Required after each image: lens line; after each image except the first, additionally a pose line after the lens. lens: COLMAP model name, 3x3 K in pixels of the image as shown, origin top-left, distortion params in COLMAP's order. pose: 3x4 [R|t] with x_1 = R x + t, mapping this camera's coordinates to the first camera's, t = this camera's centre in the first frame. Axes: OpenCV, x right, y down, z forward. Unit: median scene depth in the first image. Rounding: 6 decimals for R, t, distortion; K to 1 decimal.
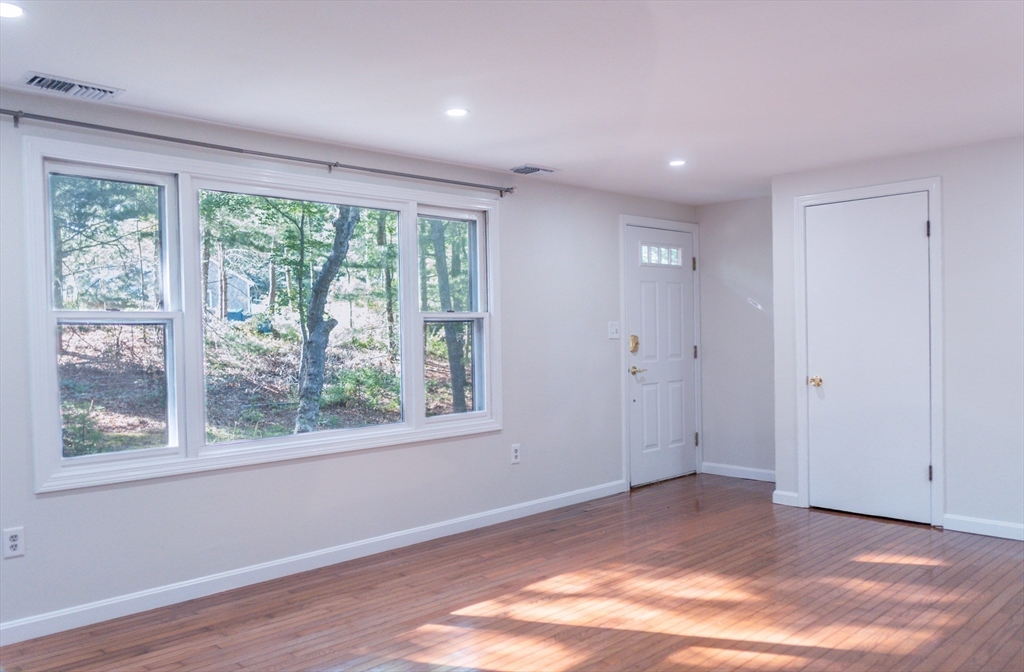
lens RADIAL K [[782.2, 0, 512.0], [0, 782.2, 336.0], [0, 0, 1]] dist [0.009162, 0.002590]
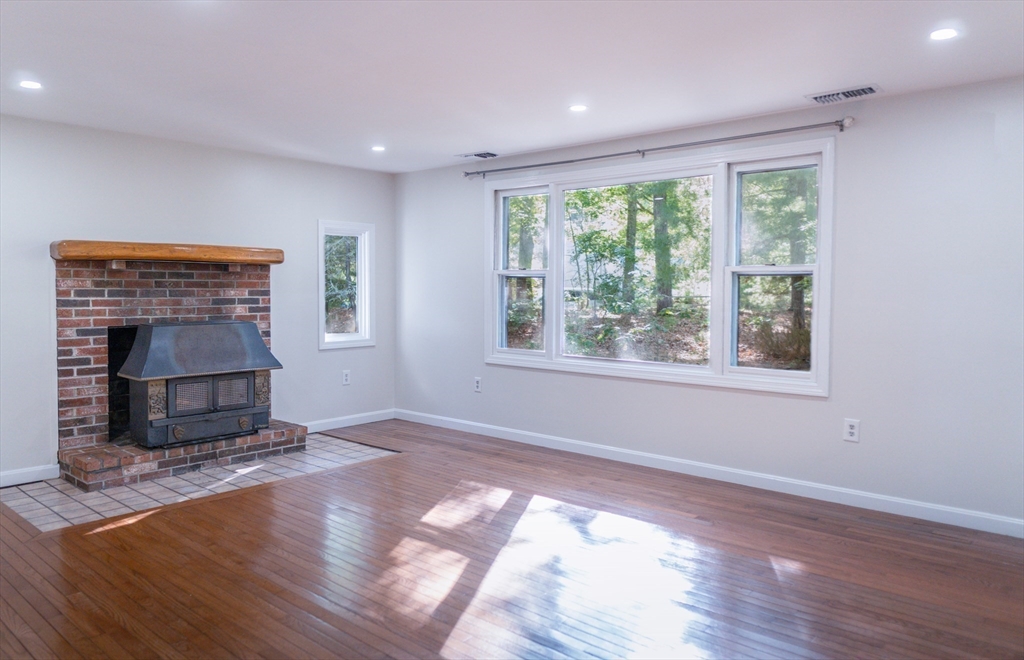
lens RADIAL K [[714.2, 0, 508.7], [0, 714.2, 307.8], [0, 0, 1]] dist [-0.008709, -0.001617]
pose [[0.072928, 0.048003, -0.996181, 0.941385], [-0.006203, 0.998844, 0.047677, -0.021311], [0.997318, 0.002702, 0.073142, 0.723412]]
